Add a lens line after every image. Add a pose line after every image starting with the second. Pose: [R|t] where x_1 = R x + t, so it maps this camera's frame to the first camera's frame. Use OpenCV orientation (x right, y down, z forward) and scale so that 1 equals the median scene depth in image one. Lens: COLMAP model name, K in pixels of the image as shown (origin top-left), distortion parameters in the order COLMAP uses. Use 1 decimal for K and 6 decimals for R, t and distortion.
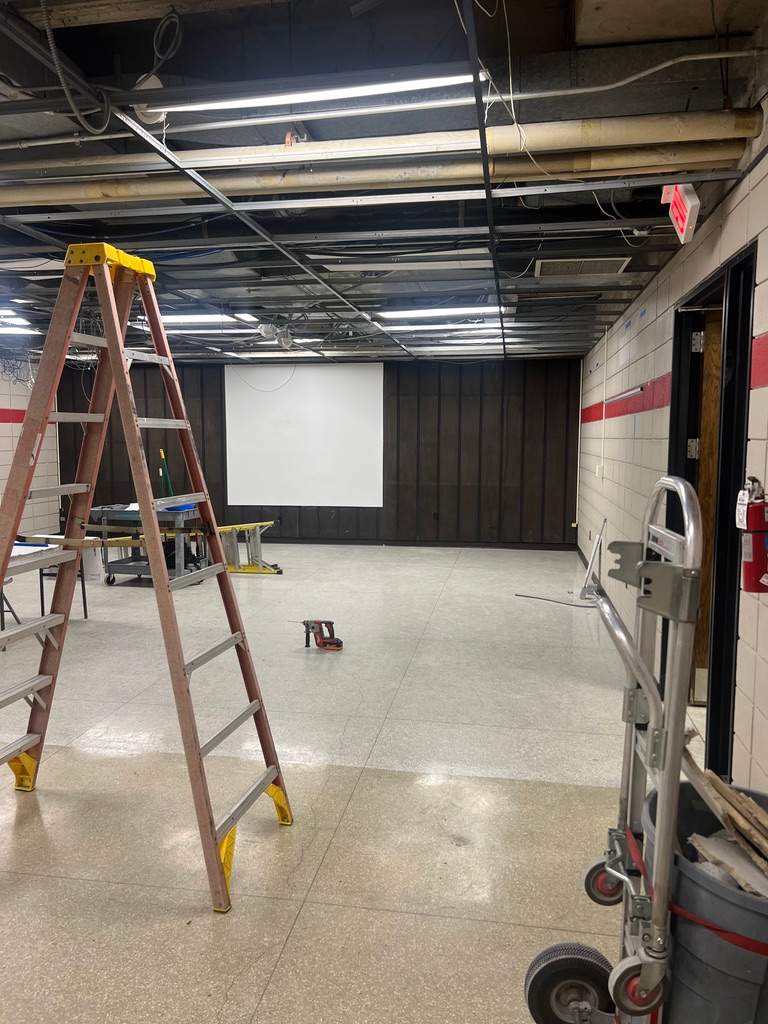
lens RADIAL K [[771.1, 0, 382.0], [0, 771.1, 513.4], [0, 0, 1]] dist [0.028181, -0.019774]
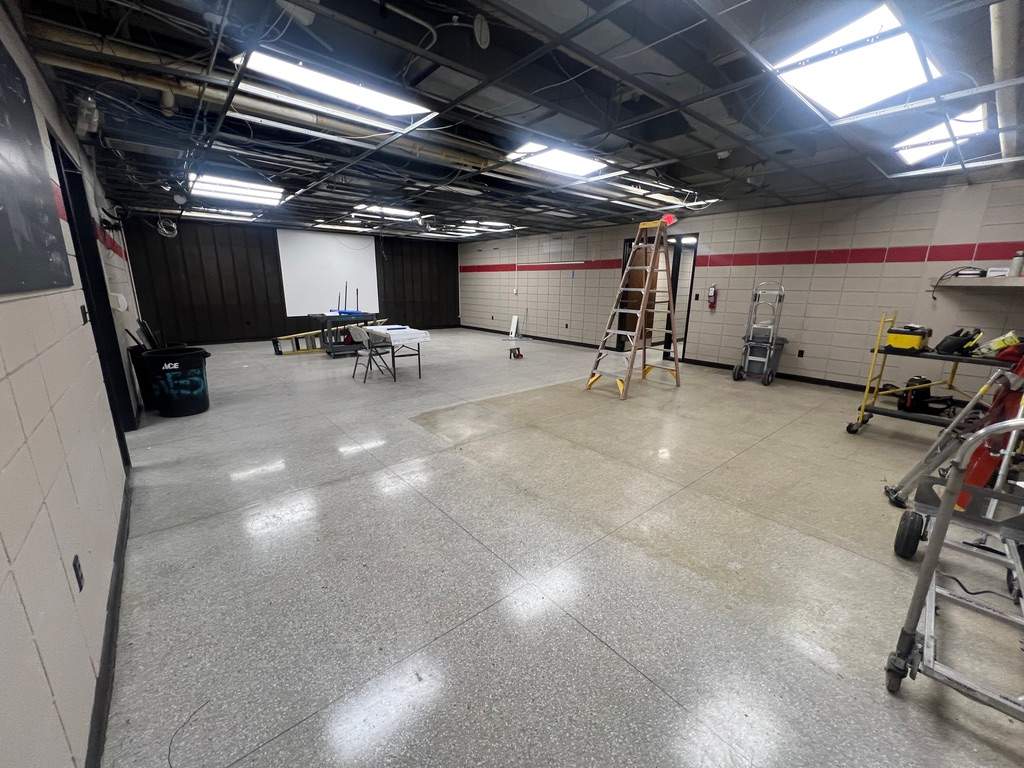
lens RADIAL K [[408.9, 0, 512.4], [0, 408.9, 385.5], [0, 0, 1]] dist [-0.002211, 0.000367]
pose [[0.638583, -0.169989, 0.750543, -0.643411], [0.050250, 0.982427, 0.179754, 0.005781], [-0.767911, -0.077073, 0.635903, 0.050764]]
